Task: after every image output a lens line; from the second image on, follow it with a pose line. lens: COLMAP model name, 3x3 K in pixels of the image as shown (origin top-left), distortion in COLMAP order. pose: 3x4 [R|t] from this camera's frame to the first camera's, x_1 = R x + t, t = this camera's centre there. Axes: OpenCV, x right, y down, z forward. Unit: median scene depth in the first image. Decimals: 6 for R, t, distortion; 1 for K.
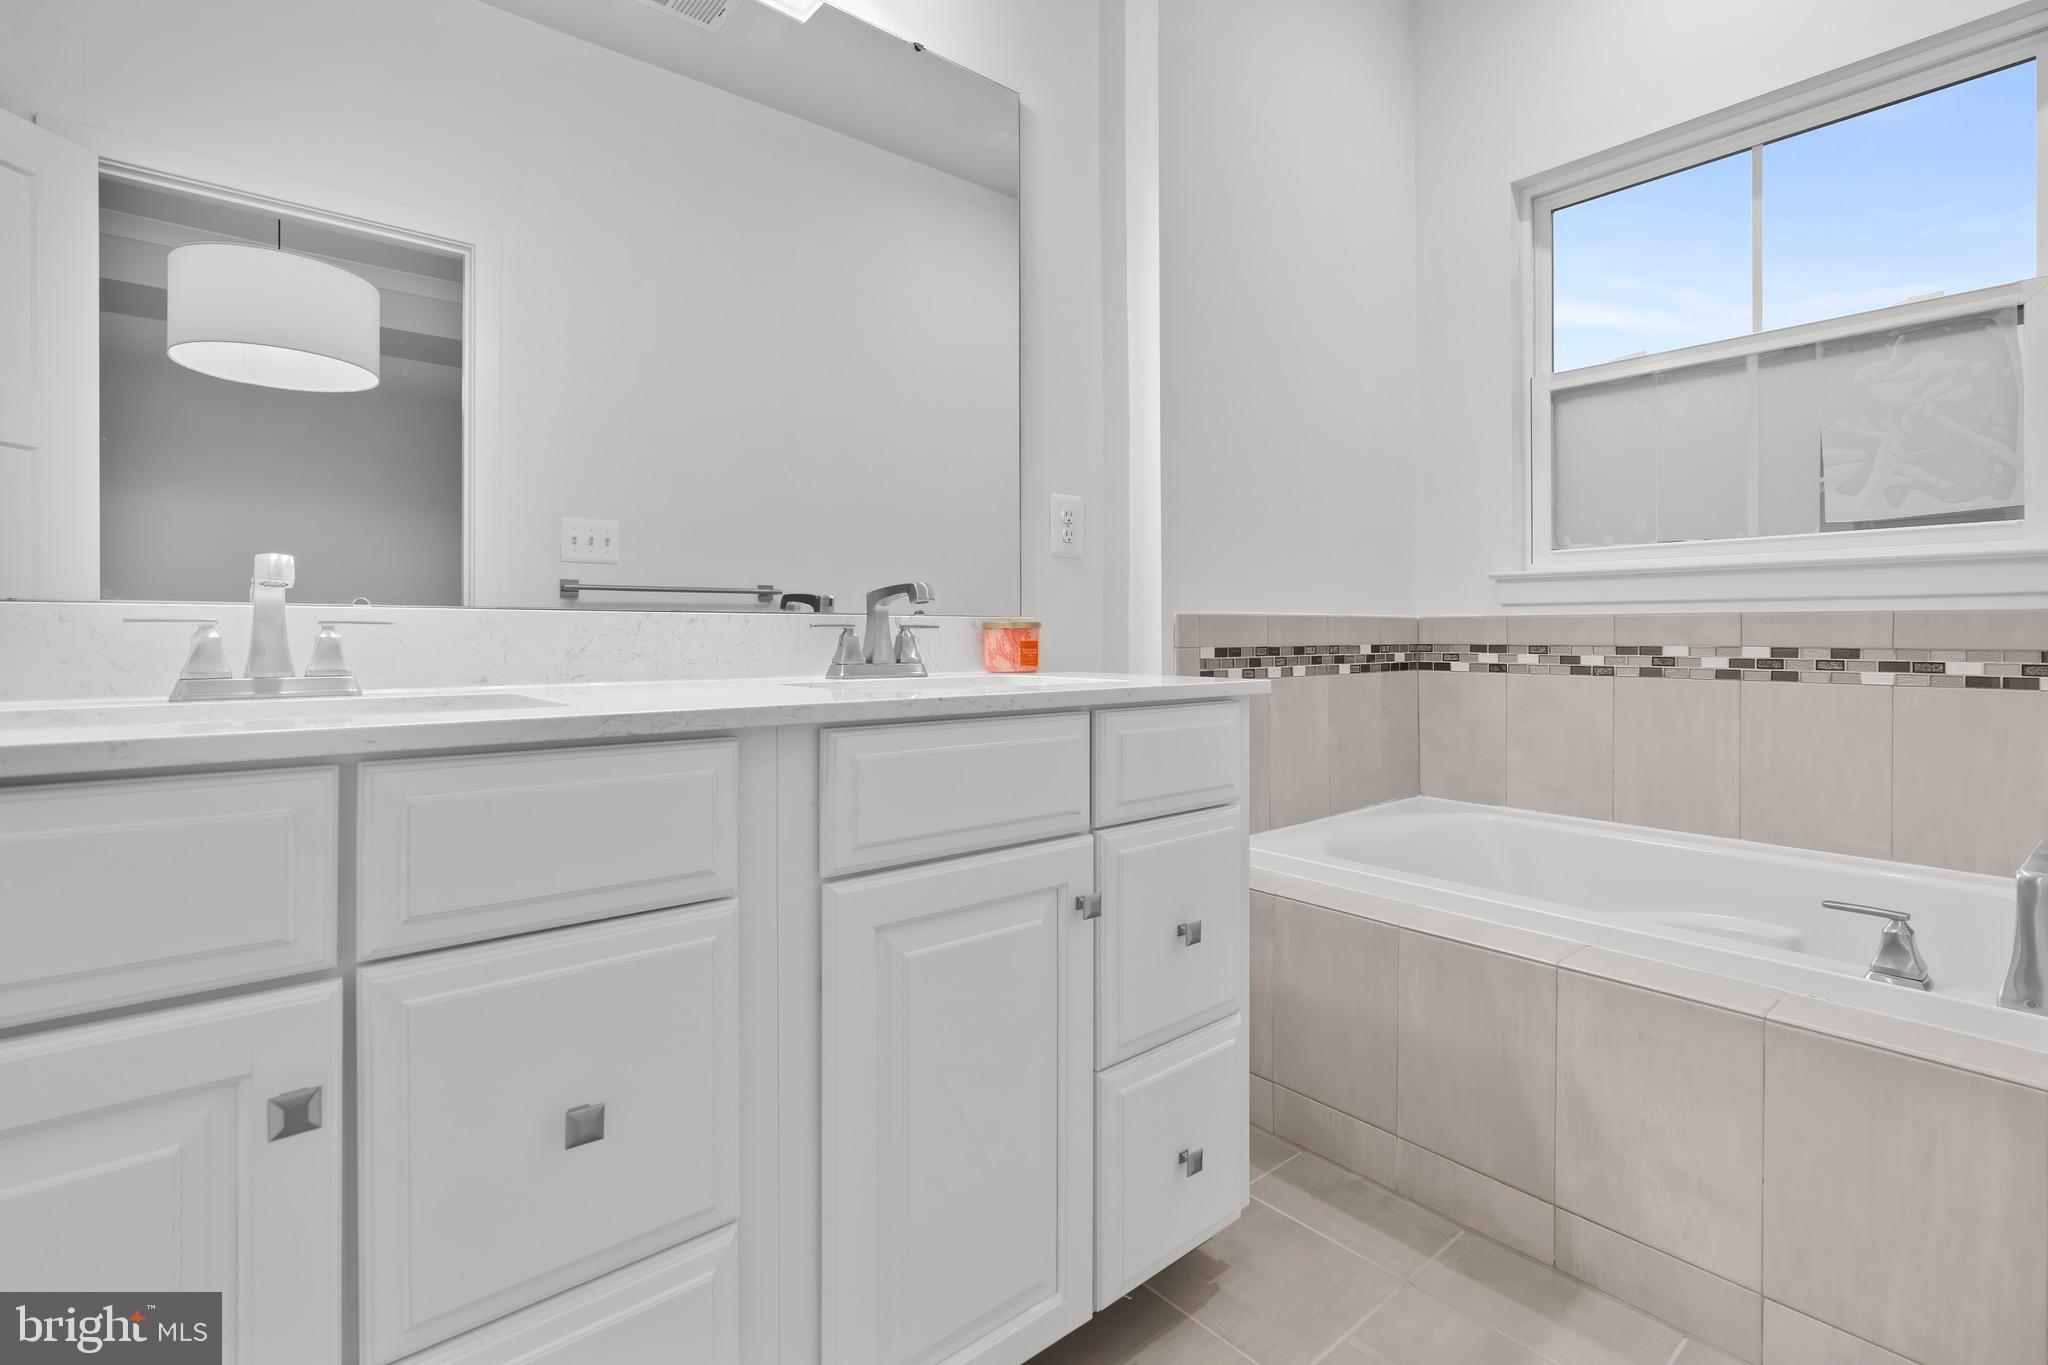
lens RADIAL K [[944.3, 0, 1030.5], [0, 944.3, 703.4], [0, 0, 1]] dist [-0.011846, 0.004901]
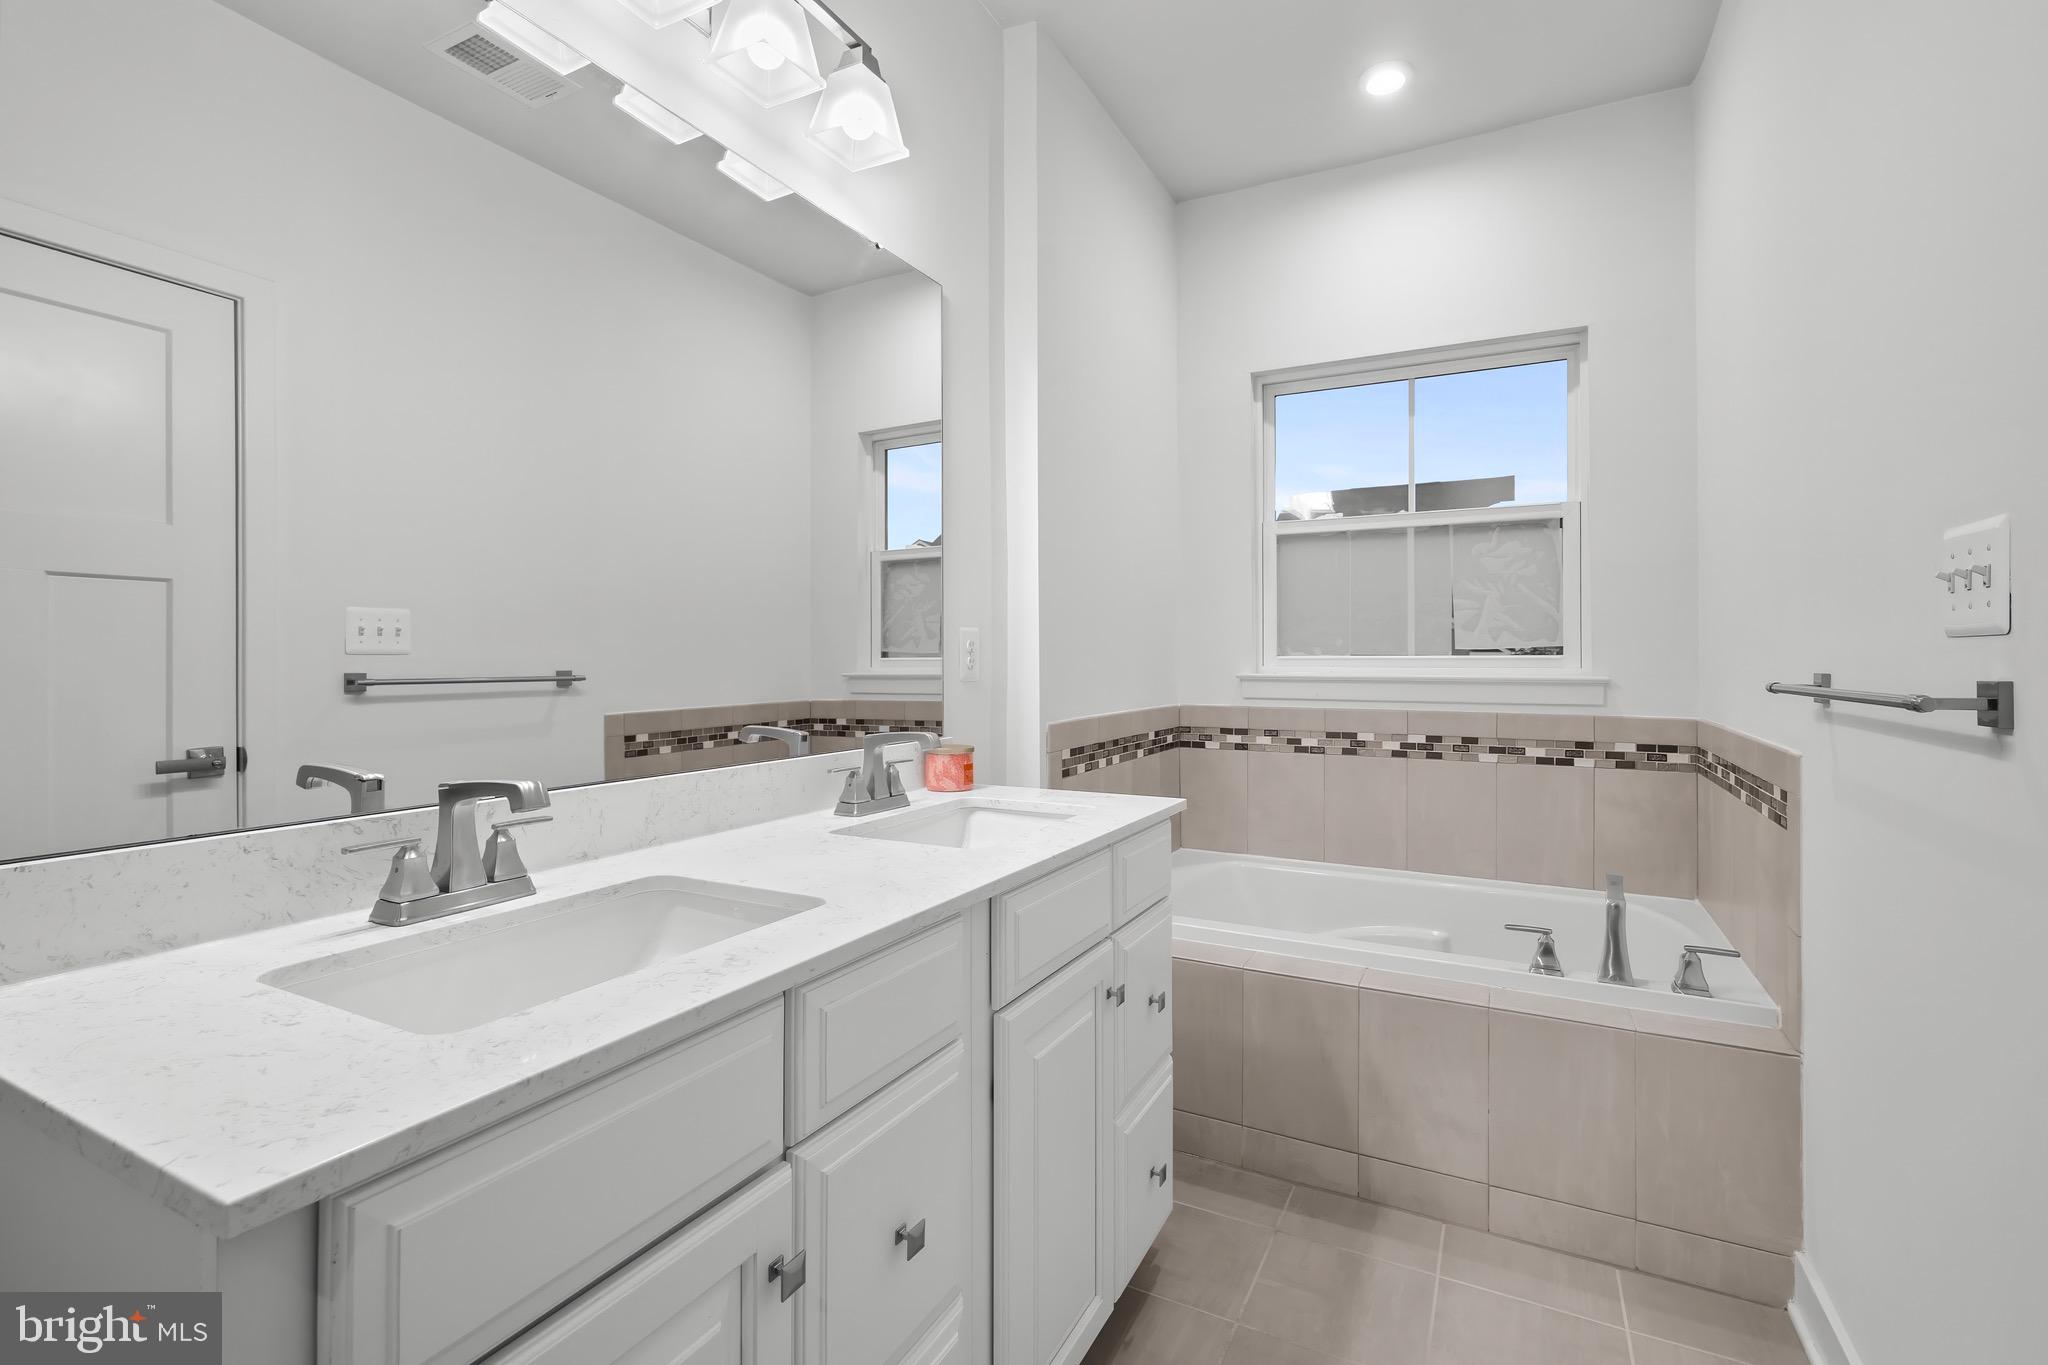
lens RADIAL K [[931.0, 0, 1035.9], [0, 931.0, 738.1], [0, 0, 1]] dist [-0.013996, -0.000082]
pose [[0.926656, -0.026957, 0.374942, -0.294099], [0.022636, 0.999617, 0.015926, -0.094275], [-0.375228, -0.006271, 0.926911, -0.083564]]
